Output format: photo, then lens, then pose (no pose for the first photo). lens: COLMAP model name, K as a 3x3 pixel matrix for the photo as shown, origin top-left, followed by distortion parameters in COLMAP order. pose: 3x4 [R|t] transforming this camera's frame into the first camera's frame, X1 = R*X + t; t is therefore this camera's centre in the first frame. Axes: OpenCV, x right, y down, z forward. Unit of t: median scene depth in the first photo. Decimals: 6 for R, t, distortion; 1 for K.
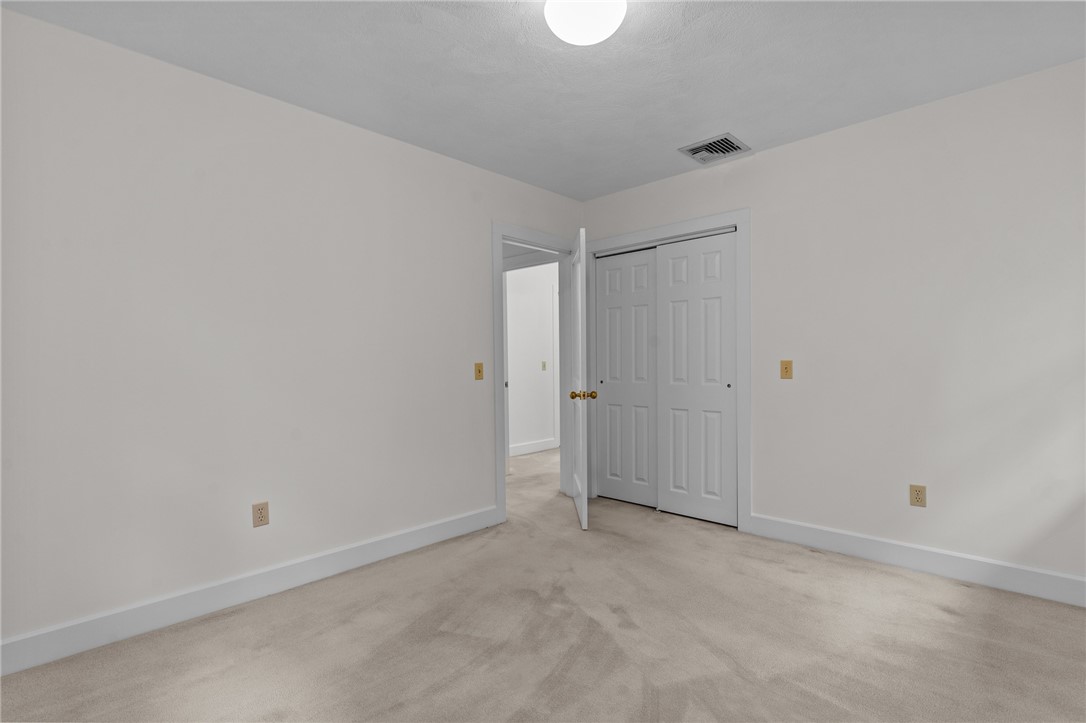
lens RADIAL K [[520.4, 0, 543.0], [0, 520.4, 361.5], [0, 0, 1]] dist [0.003993, 0.000375]
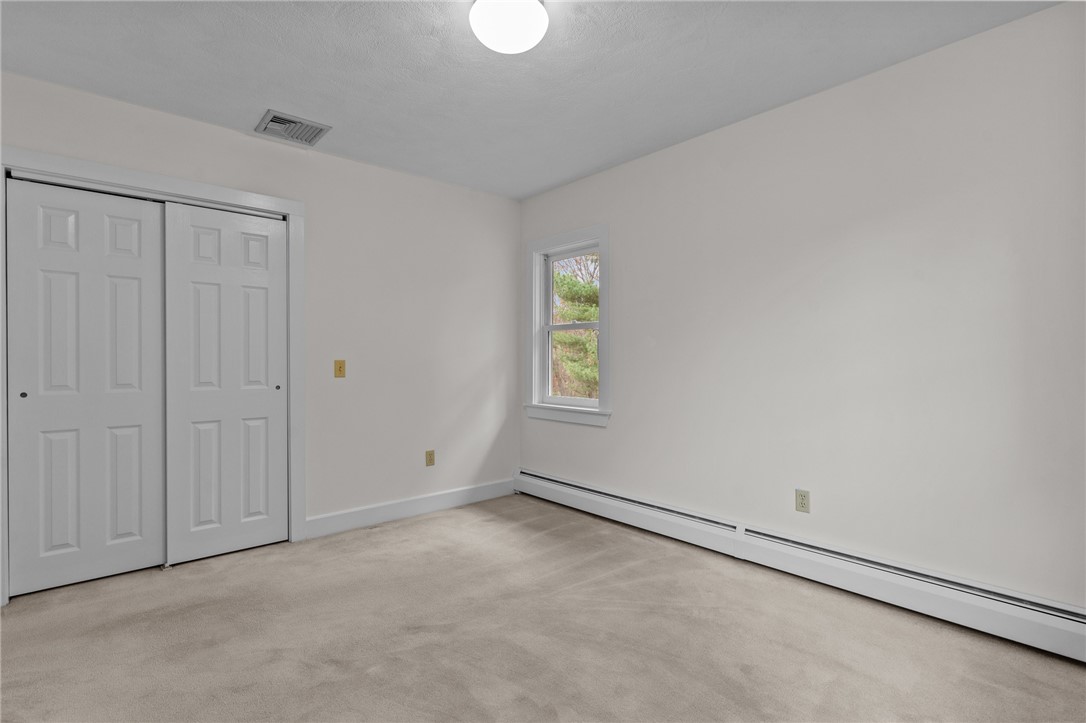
lens RADIAL K [[520.4, 0, 543.0], [0, 520.4, 361.5], [0, 0, 1]] dist [0.003993, 0.000375]
pose [[0.087374, 0.003576, 0.996169, -0.527004], [-0.002607, 0.999991, -0.003361, 0.003327], [-0.996172, -0.002303, 0.087382, 0.483357]]
